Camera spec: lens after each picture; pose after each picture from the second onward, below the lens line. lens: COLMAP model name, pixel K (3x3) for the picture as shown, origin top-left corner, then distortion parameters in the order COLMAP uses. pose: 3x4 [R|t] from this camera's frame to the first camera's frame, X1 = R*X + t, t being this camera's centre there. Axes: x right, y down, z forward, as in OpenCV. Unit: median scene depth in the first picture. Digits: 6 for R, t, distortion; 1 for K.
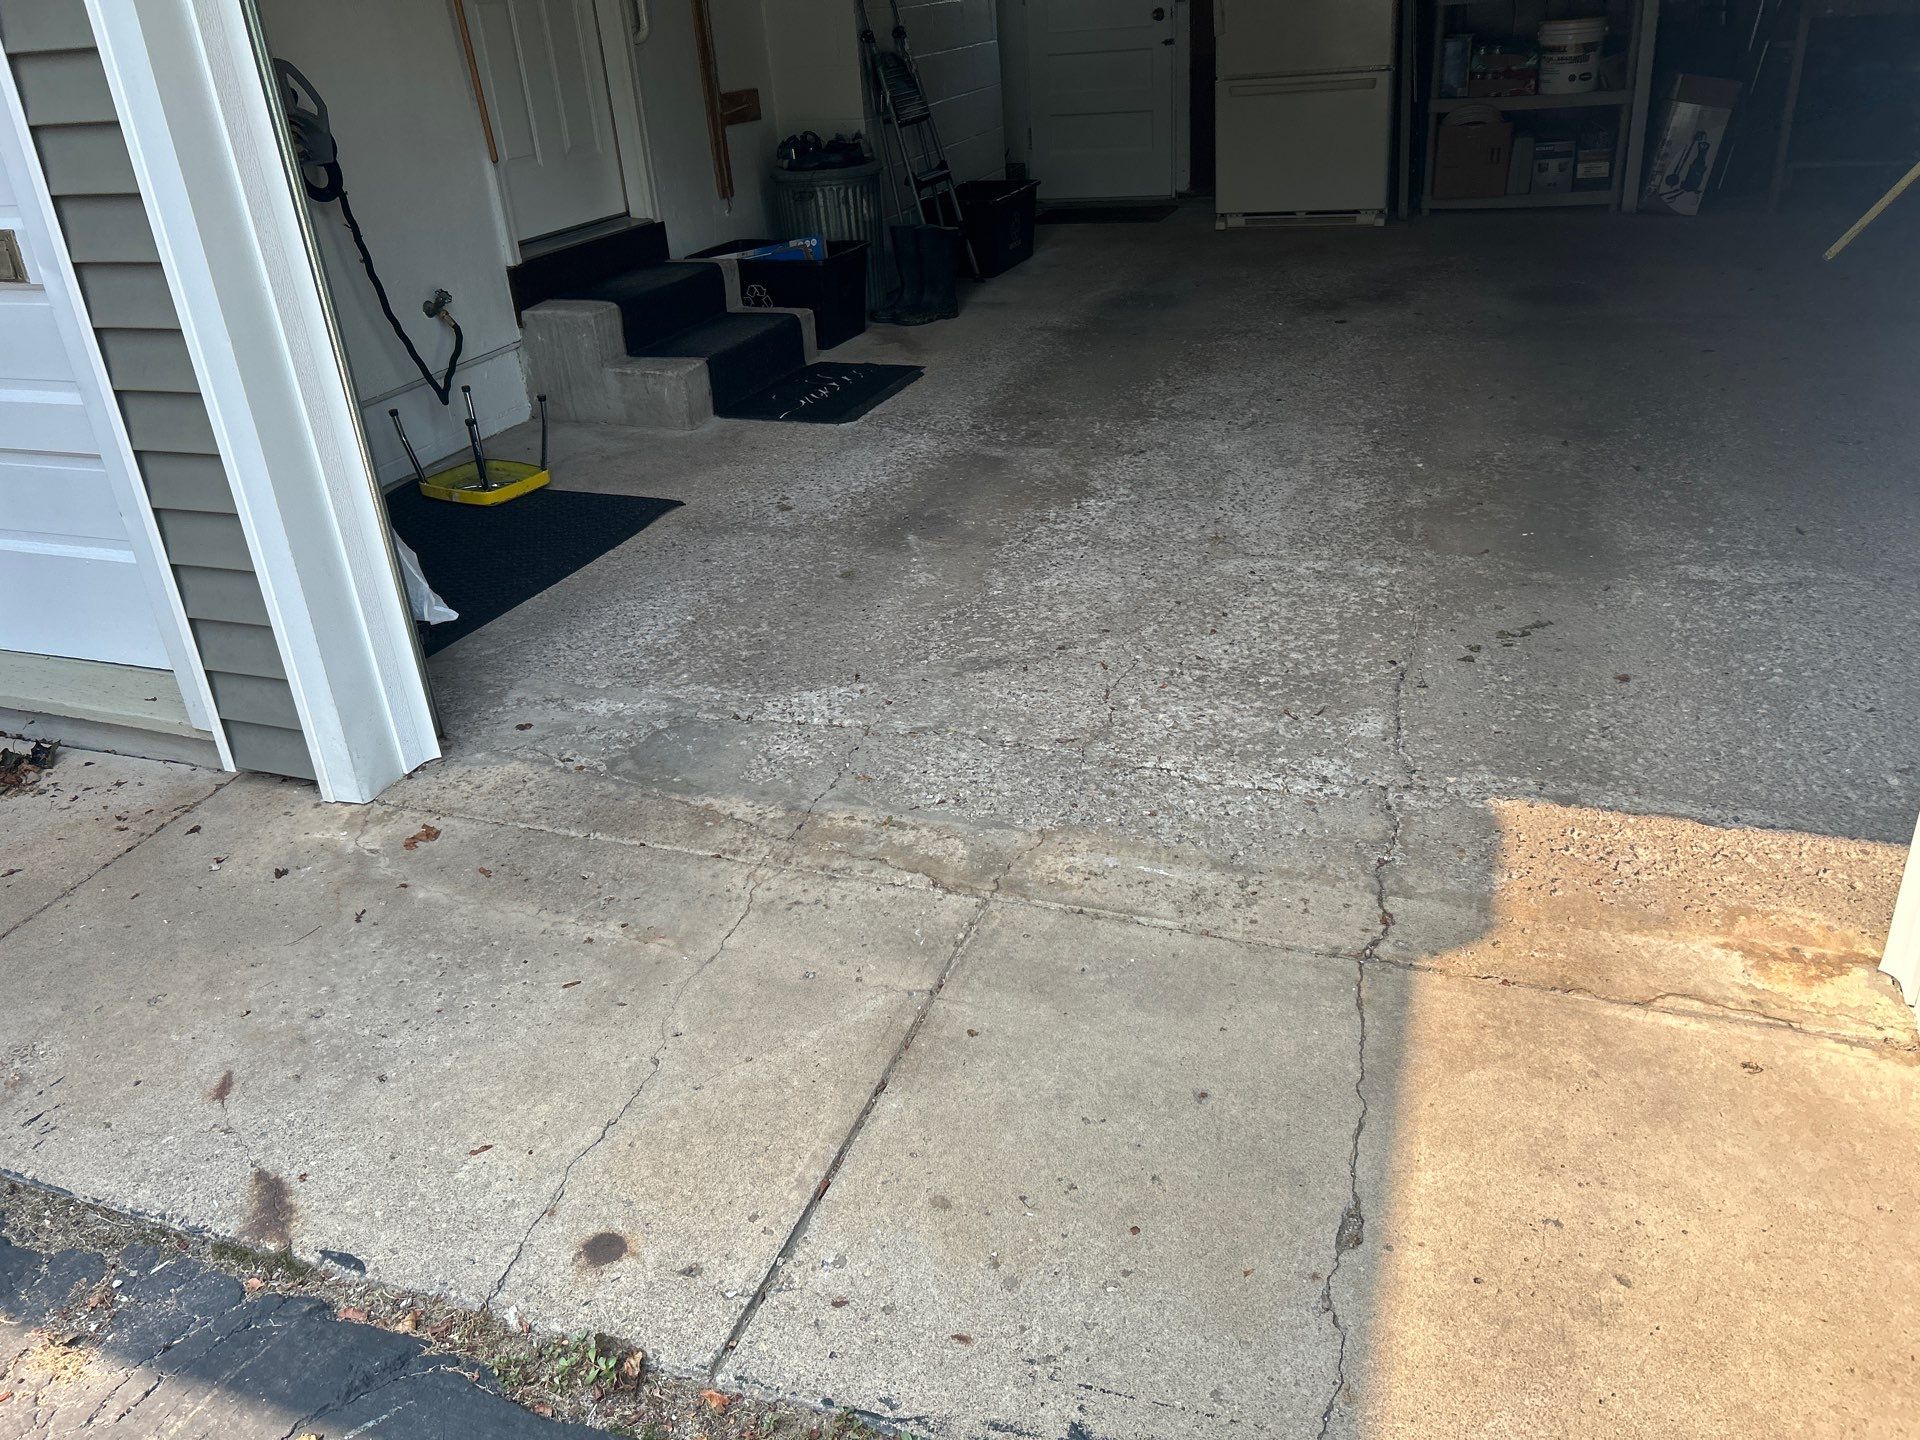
lens RADIAL K [[1427.5, 0, 935.0], [0, 1427.5, 689.3], [0, 0, 1]] dist [0.048133, -0.006314]
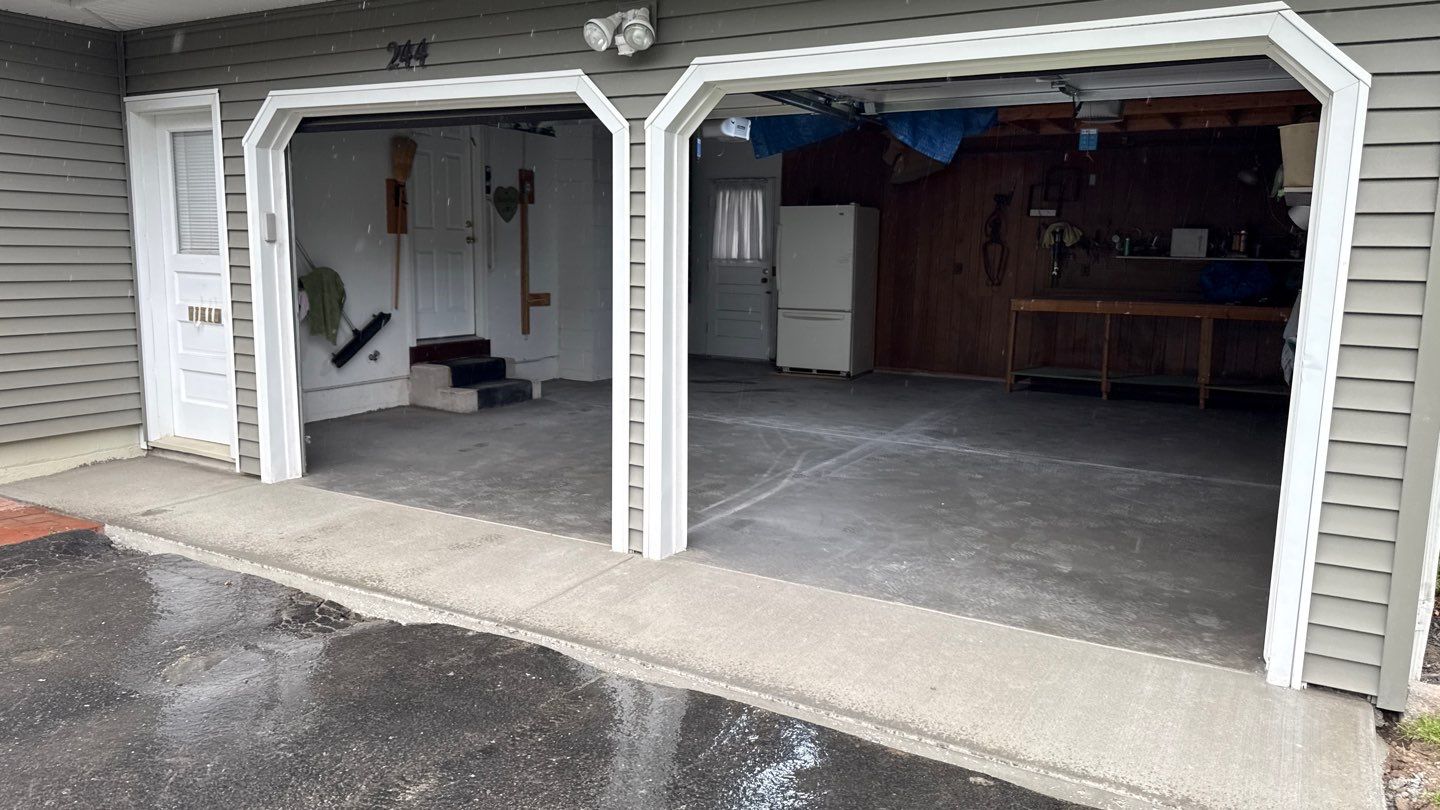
lens RADIAL K [[1000.3, 0, 715.8], [0, 1000.3, 399.5], [0, 0, 1]] dist [0.063070, -0.052506]
pose [[0.986793, 0.103195, -0.124858, 0.459119], [-0.135225, 0.949170, -0.284238, 0.222676], [0.089180, 0.297368, 0.950589, -0.606099]]
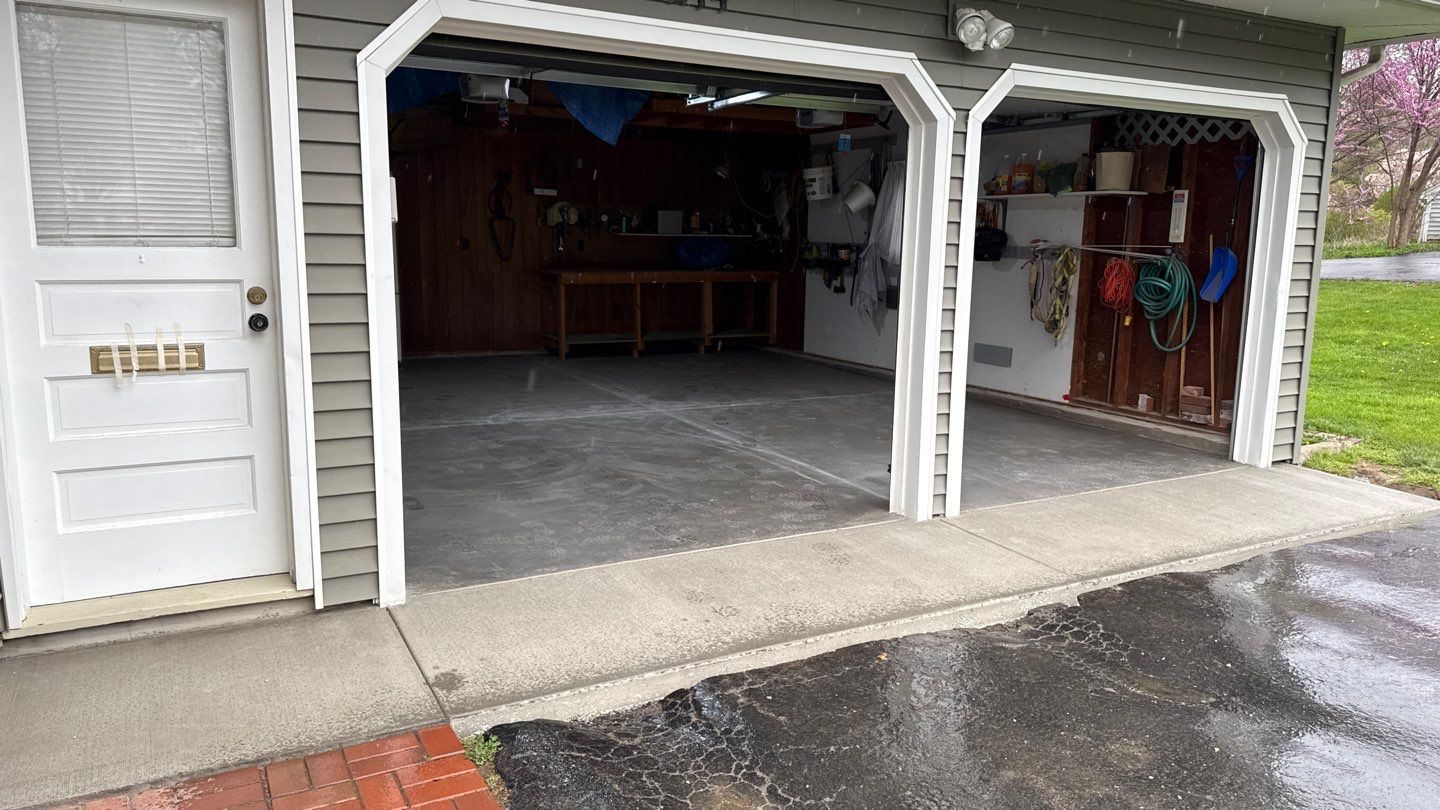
lens RADIAL K [[1000.3, 0, 712.0], [0, 1000.3, 411.1], [0, 0, 1]] dist [0.063070, -0.052506]
pose [[0.637979, -0.059476, 0.767753, -0.653434], [0.284825, 0.944531, -0.163510, 0.101067], [-0.715442, 0.322992, 0.619532, -0.168746]]
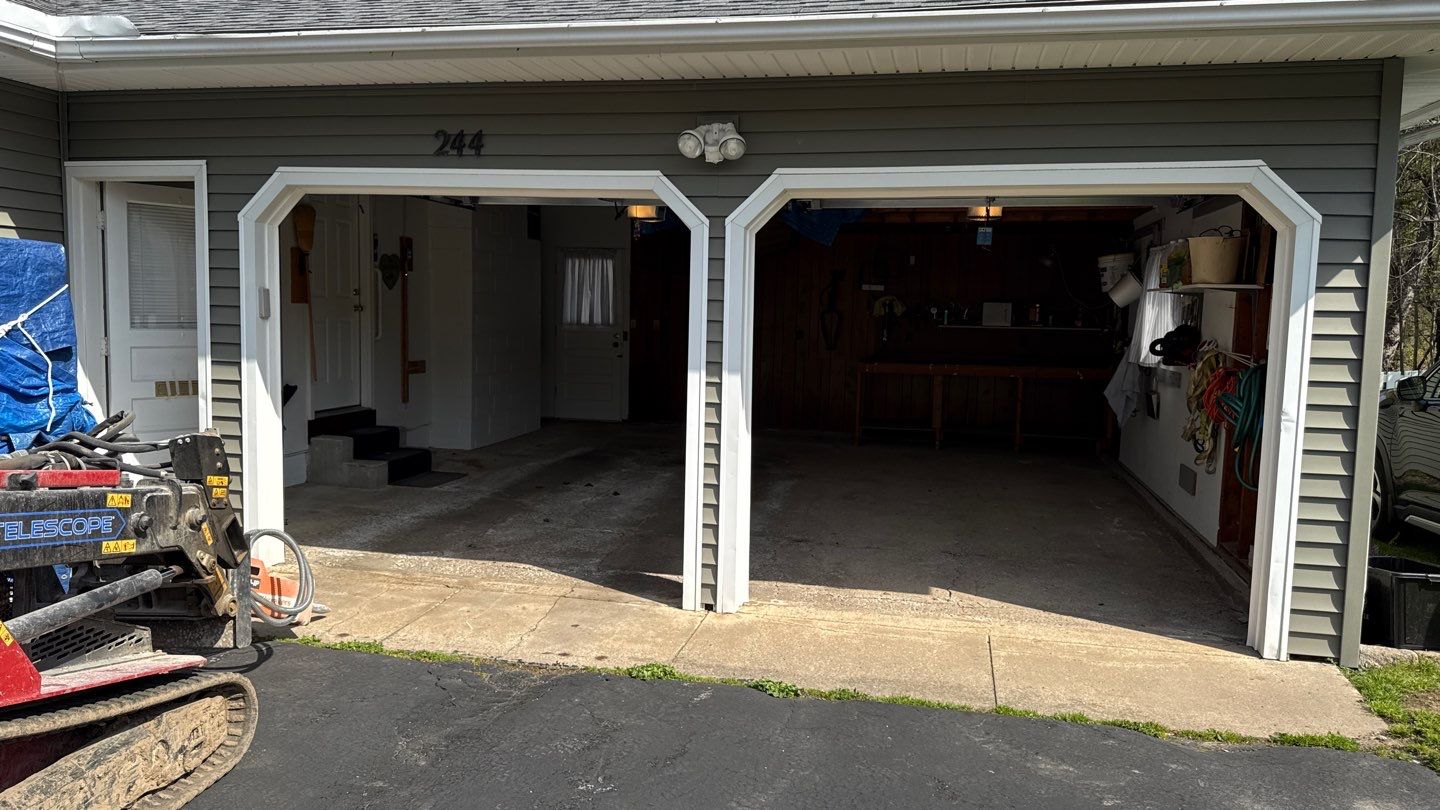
lens RADIAL K [[1000.3, 0, 719.9], [0, 1000.3, 406.2], [0, 0, 1]] dist [0.063070, -0.052506]
pose [[0.983308, 0.073618, 0.166390, 0.101367], [-0.010633, 0.936178, -0.351365, 0.274476], [-0.181638, 0.343730, 0.921334, -0.701877]]
